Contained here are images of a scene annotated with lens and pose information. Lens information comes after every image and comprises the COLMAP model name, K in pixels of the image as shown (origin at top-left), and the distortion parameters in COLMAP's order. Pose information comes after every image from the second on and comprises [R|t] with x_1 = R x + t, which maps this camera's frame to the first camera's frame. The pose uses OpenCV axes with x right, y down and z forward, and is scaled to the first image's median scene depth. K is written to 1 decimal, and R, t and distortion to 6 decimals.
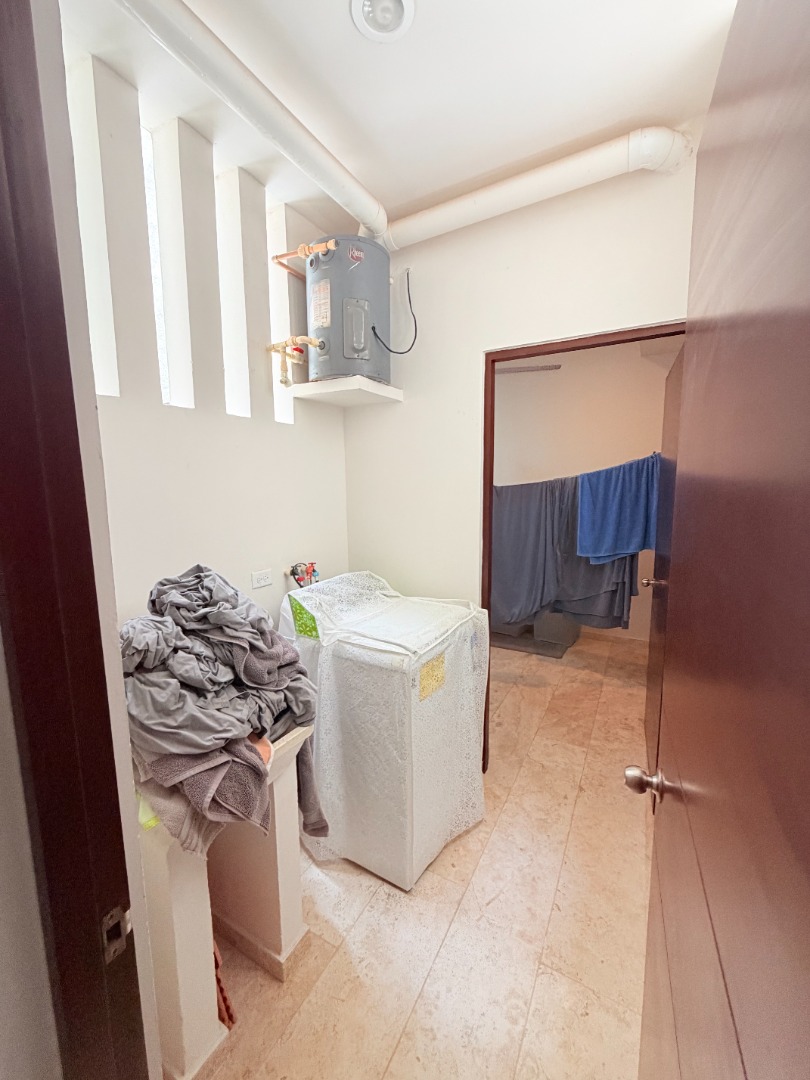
lens RADIAL K [[430.5, 0, 400.0], [0, 430.5, 535.5], [0, 0, 1]] dist [0.001846, -0.000073]
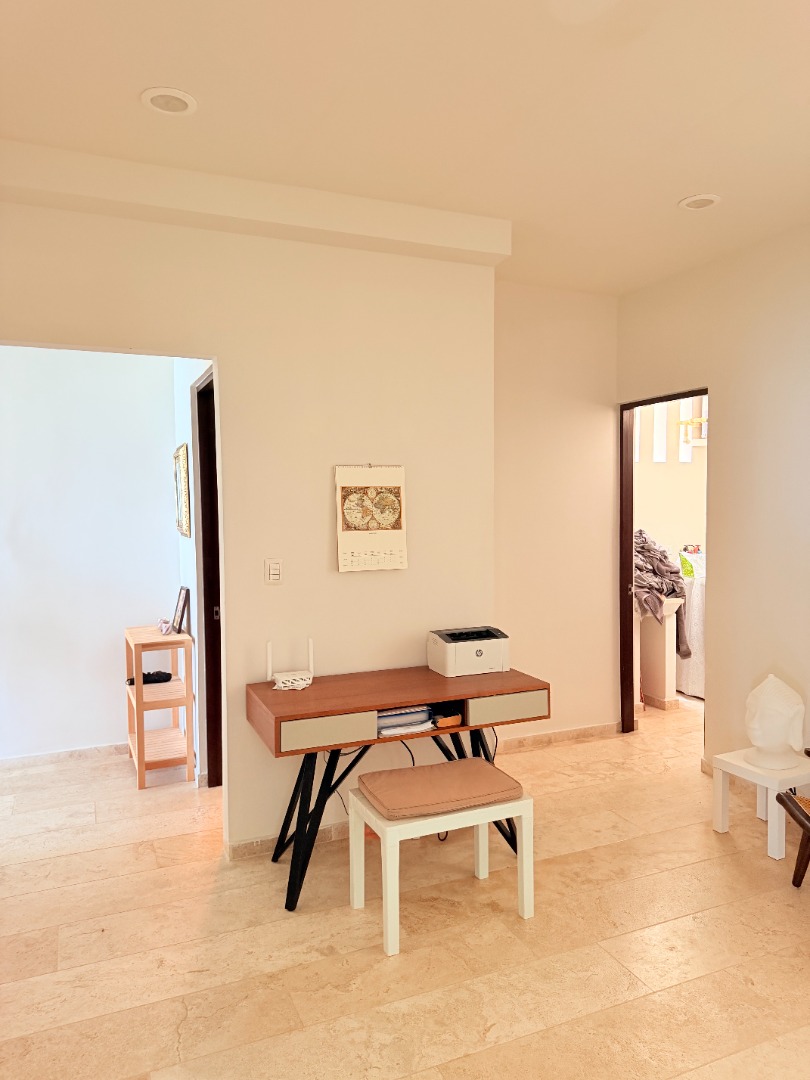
lens RADIAL K [[759.7, 0, 412.9], [0, 759.7, 537.3], [0, 0, 1]] dist [0.045049, -0.045544]
pose [[0.795912, 0.026307, -0.604841, 1.153074], [-0.077135, 0.995320, -0.058212, 0.472257], [0.600479, 0.092986, 0.794216, -3.290934]]
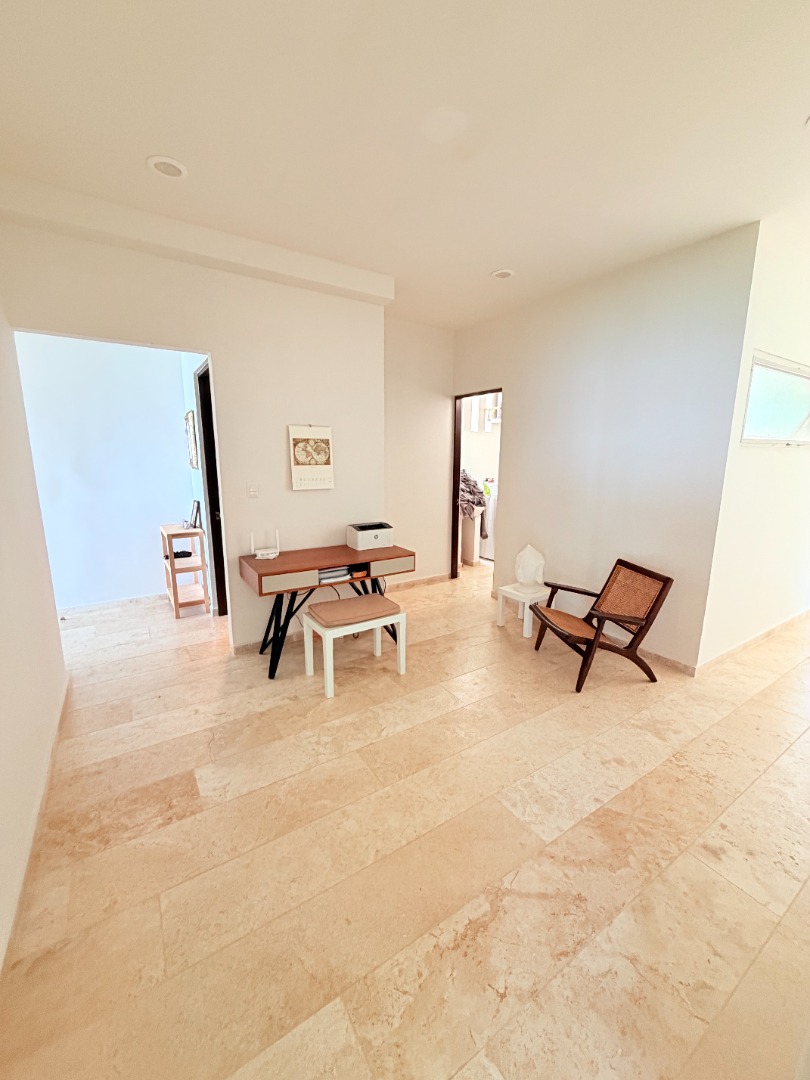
lens RADIAL K [[430.5, 0, 404.6], [0, 430.5, 534.4], [0, 0, 1]] dist [0.001846, -0.000073]
pose [[0.881882, 0.095598, -0.461676, 1.129189], [-0.073216, 0.995117, 0.066201, 0.496253], [0.465750, -0.024579, 0.884575, -3.277459]]
